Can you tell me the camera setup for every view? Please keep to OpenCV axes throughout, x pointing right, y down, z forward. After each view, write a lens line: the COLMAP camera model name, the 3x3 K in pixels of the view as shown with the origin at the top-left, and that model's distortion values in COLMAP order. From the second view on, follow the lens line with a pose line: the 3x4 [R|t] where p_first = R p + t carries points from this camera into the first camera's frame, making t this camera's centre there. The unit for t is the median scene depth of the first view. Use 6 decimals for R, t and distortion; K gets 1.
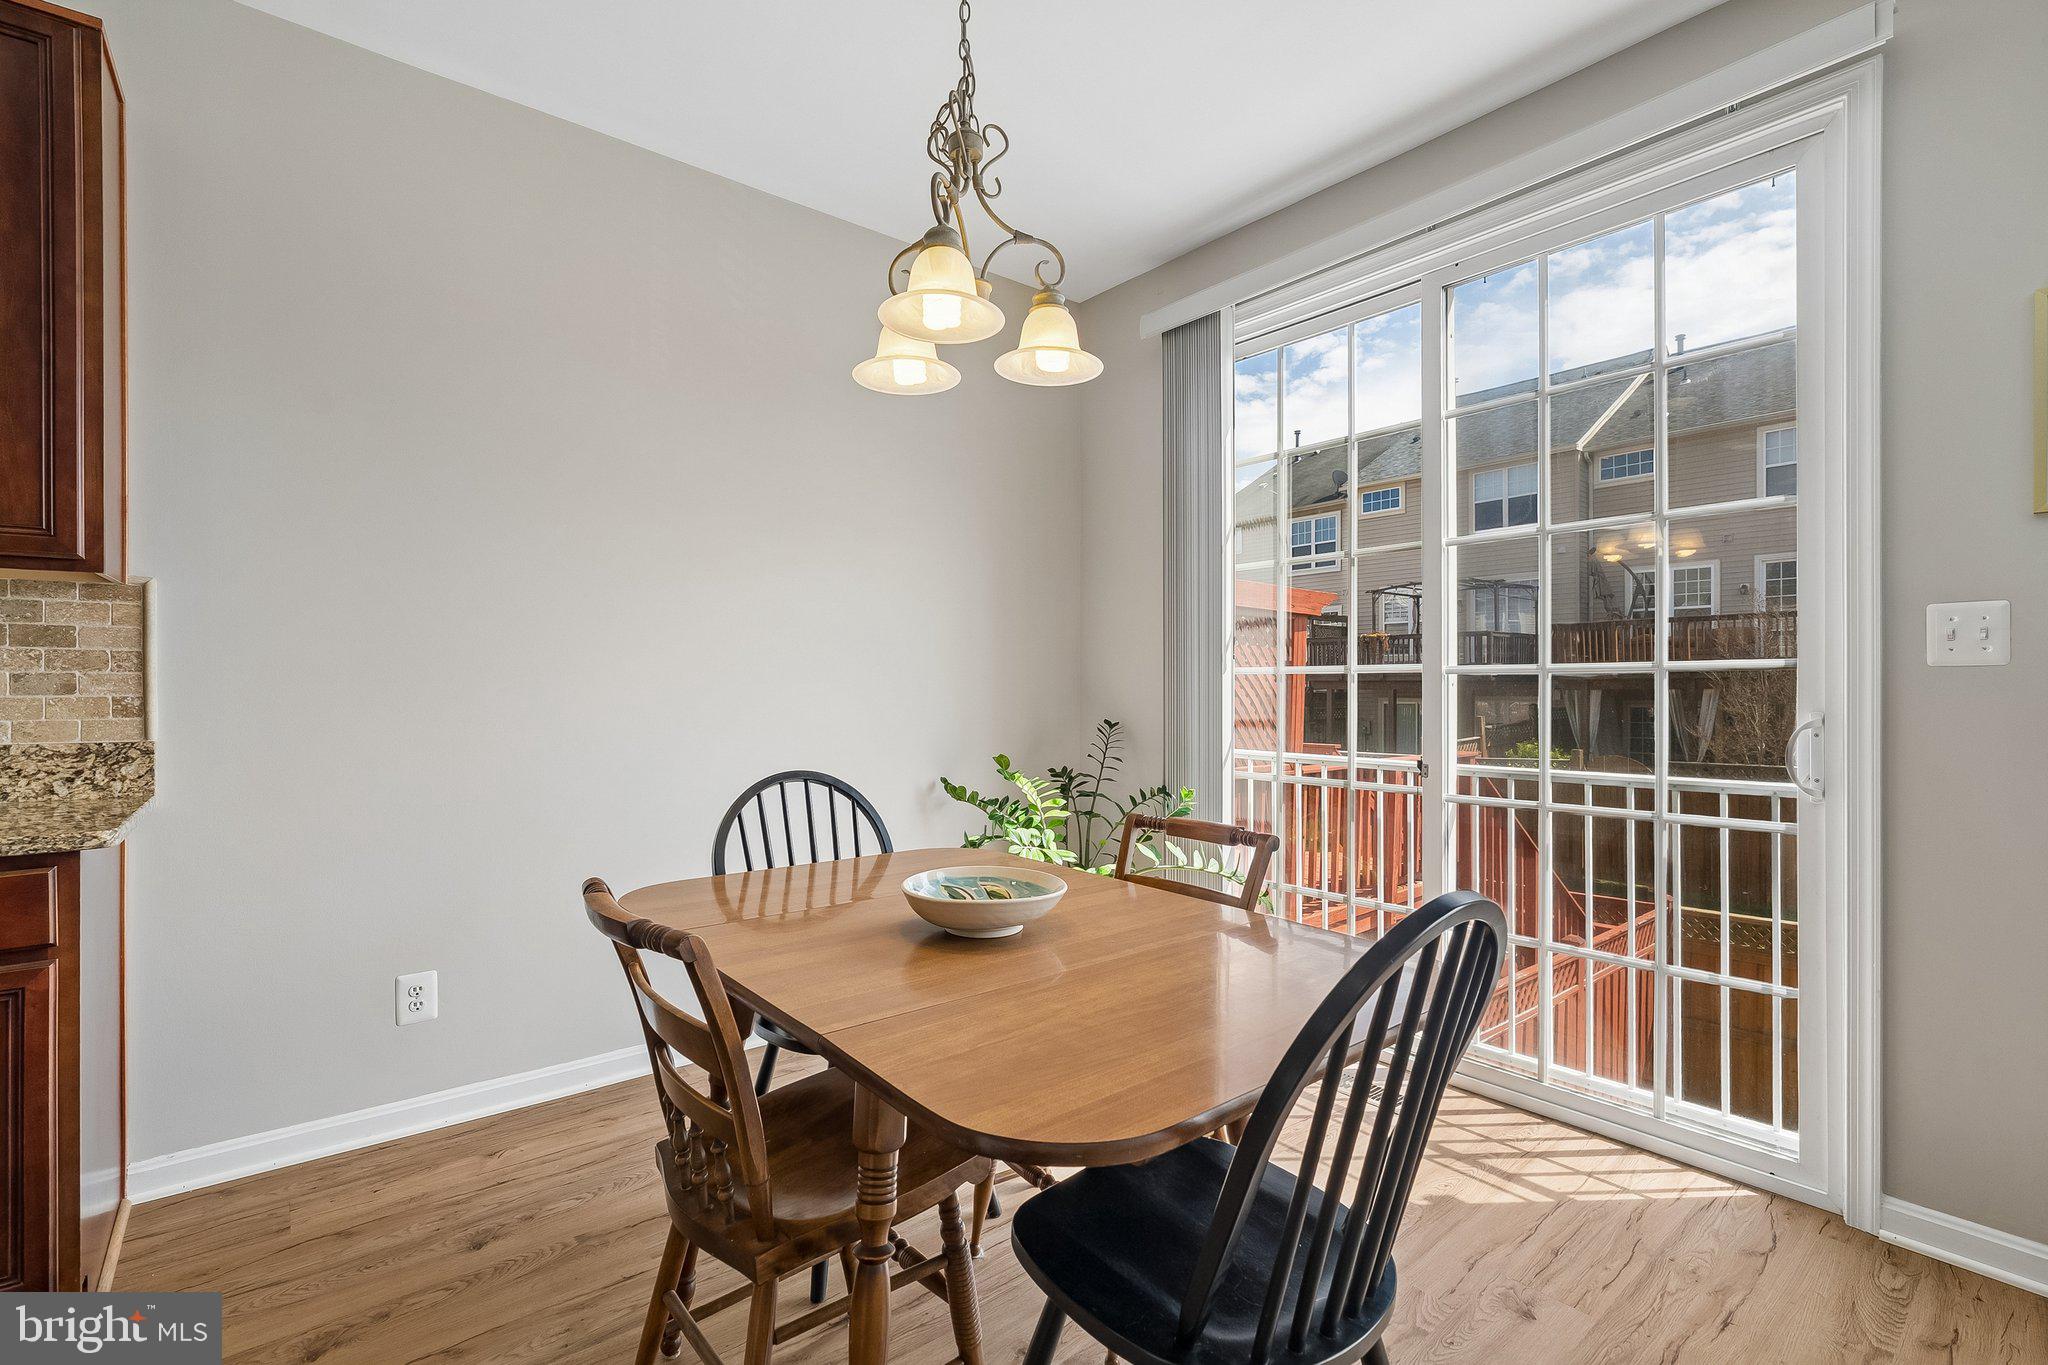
lens RADIAL K [[917.1, 0, 1014.2], [0, 917.1, 686.6], [0, 0, 1]] dist [-0.001560, 0.000123]
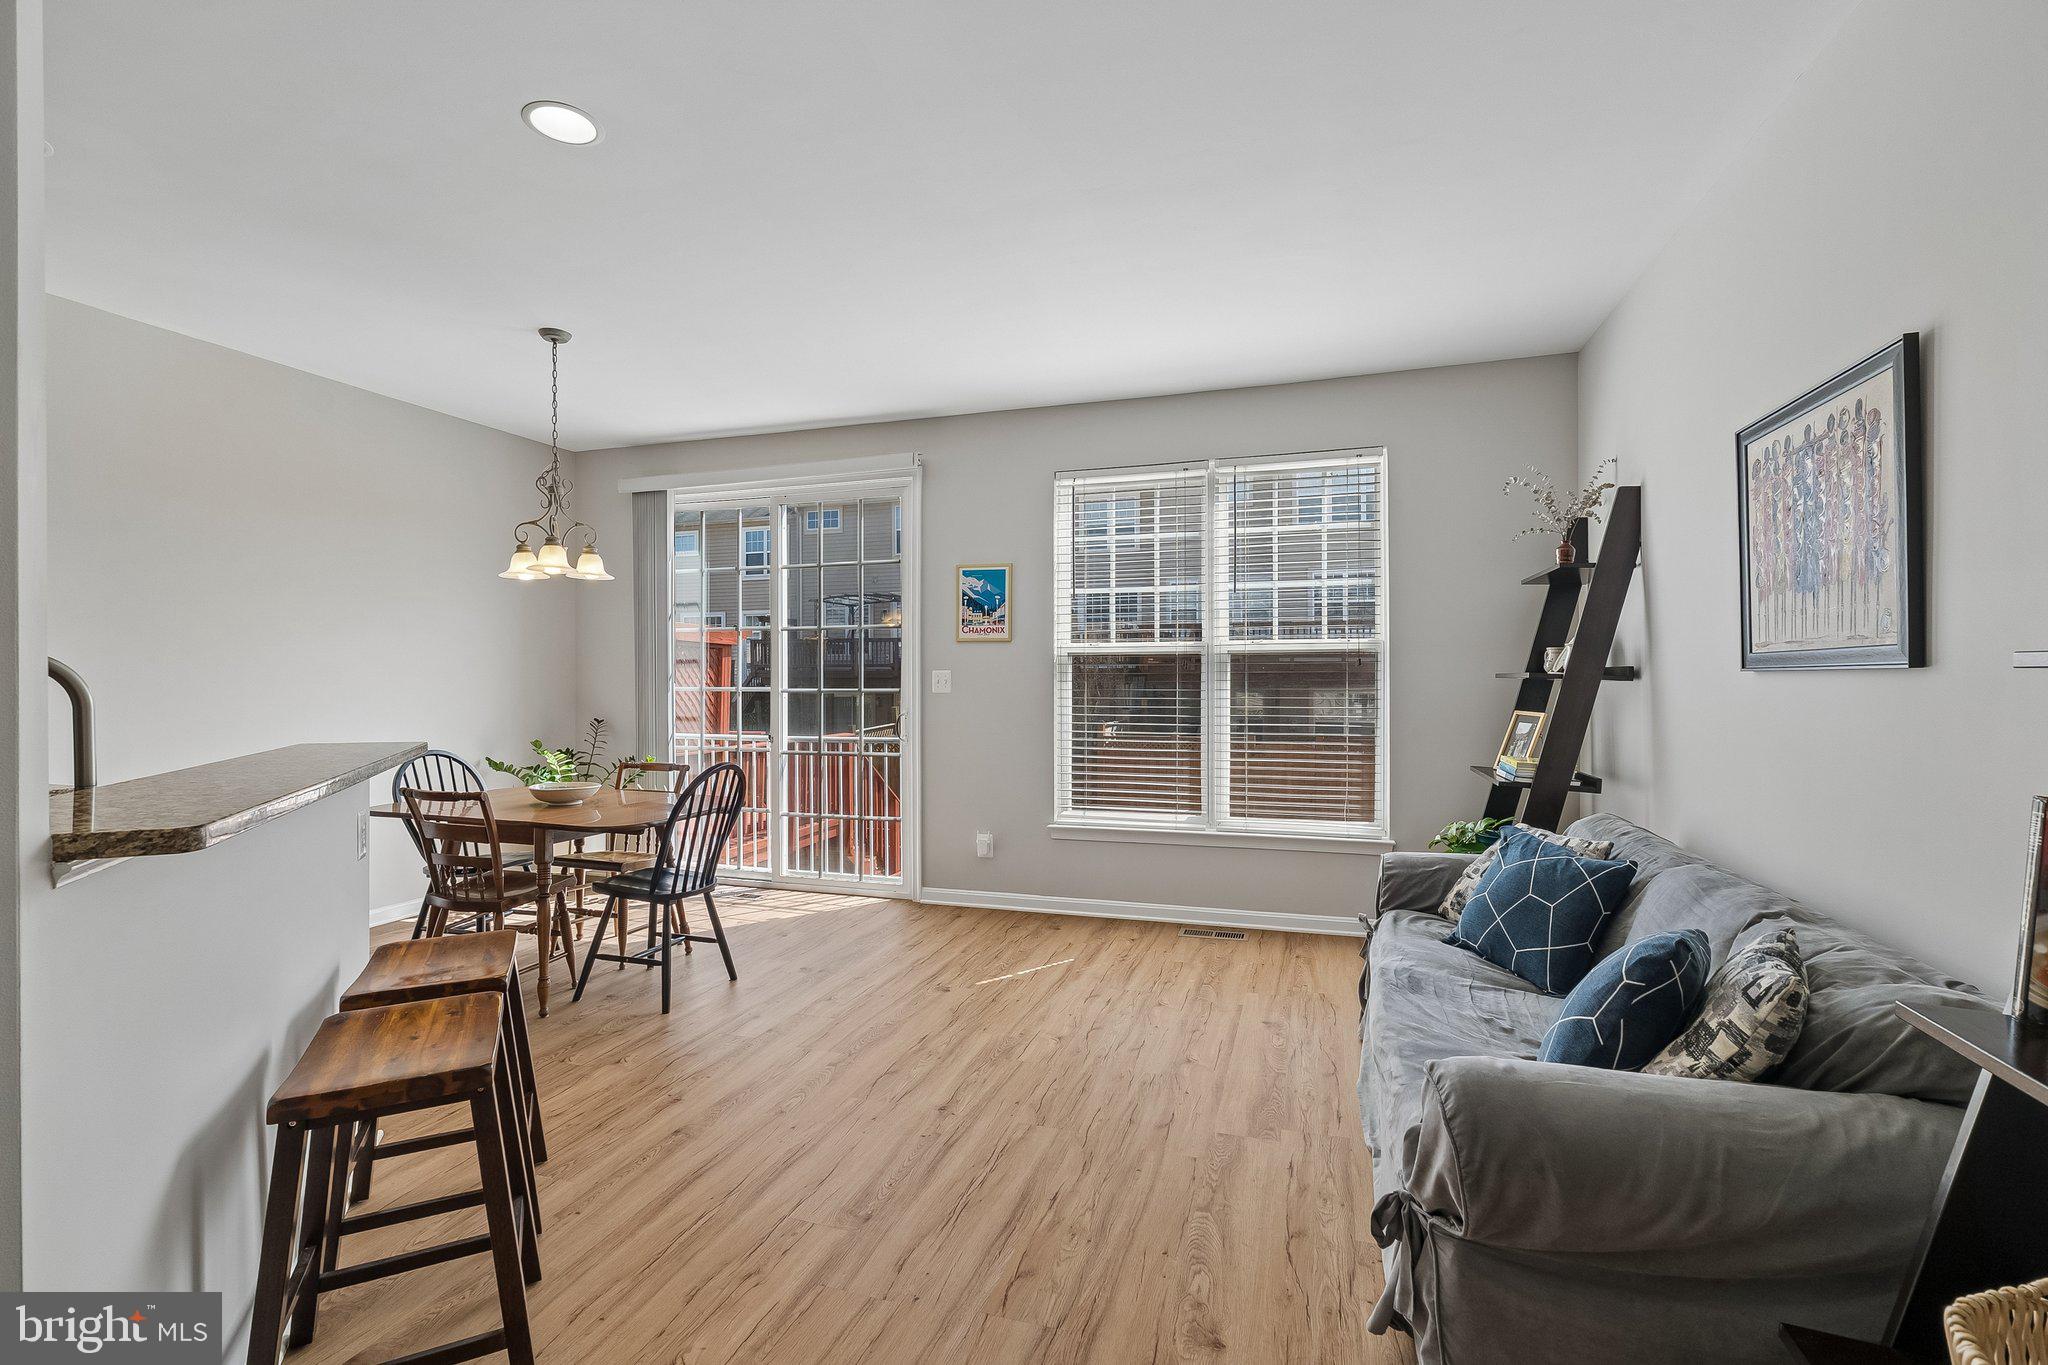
lens RADIAL K [[917.1, 0, 1014.2], [0, 917.1, 686.6], [0, 0, 1]] dist [-0.001560, 0.000123]
pose [[0.842288, -0.006244, 0.538991, -0.236168], [0.001772, 0.999960, 0.008816, -0.051944], [-0.539024, -0.006471, 0.842265, -1.205473]]
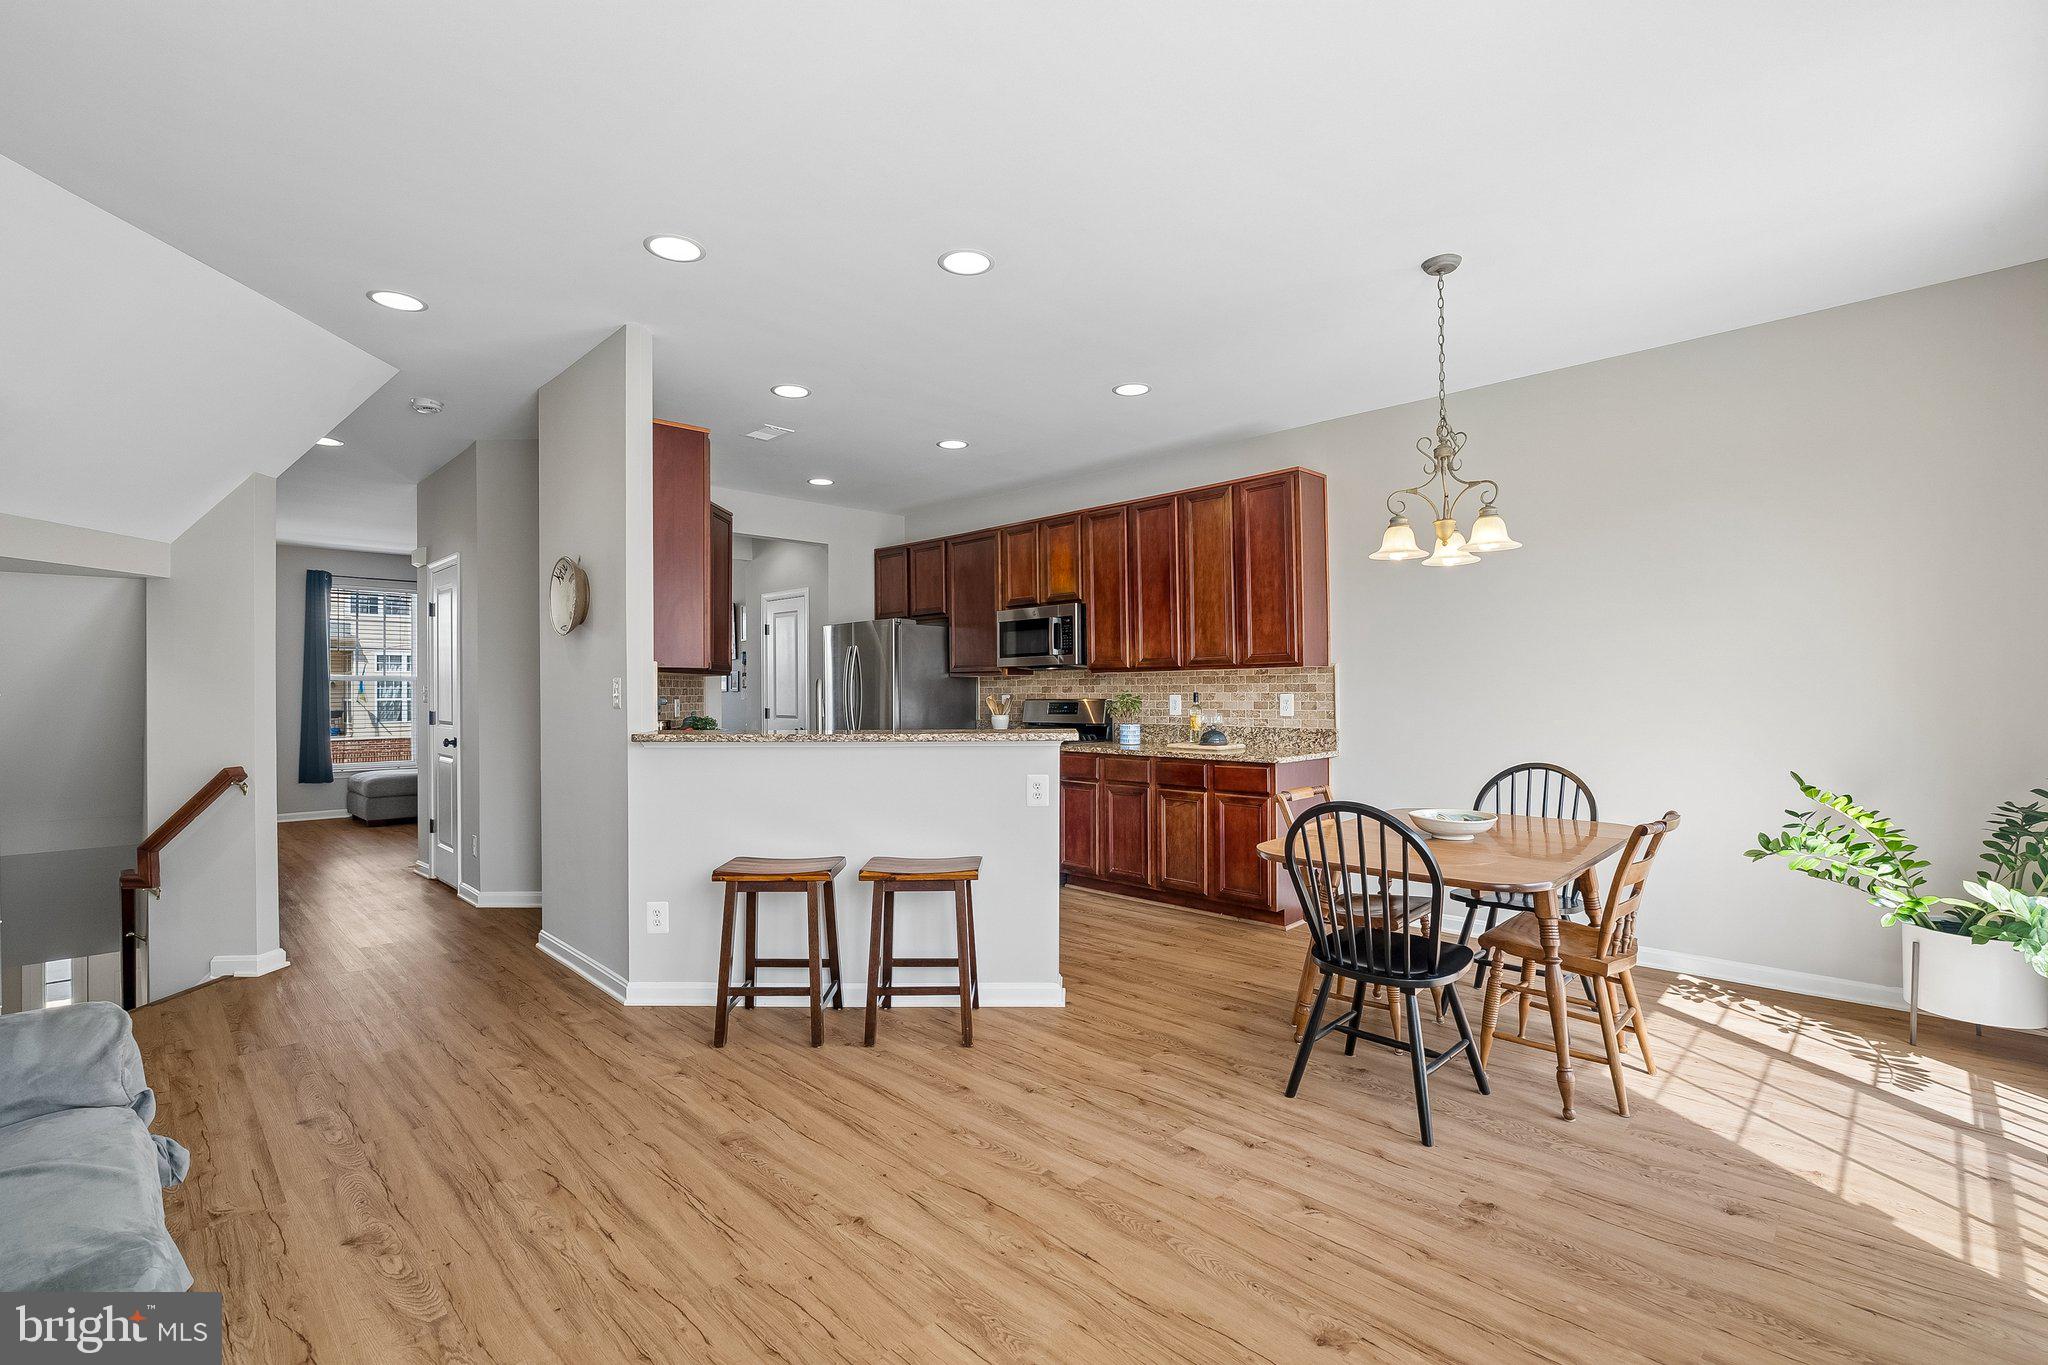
lens RADIAL K [[890.5, 0, 1014.0], [0, 890.5, 684.0], [0, 0, 1]] dist [-0.000137, 0.000180]
pose [[0.110611, -0.009518, -0.993818, 1.232472], [0.013257, 0.999879, -0.008100, -0.049081], [0.993775, -0.012279, 0.110724, -0.125186]]
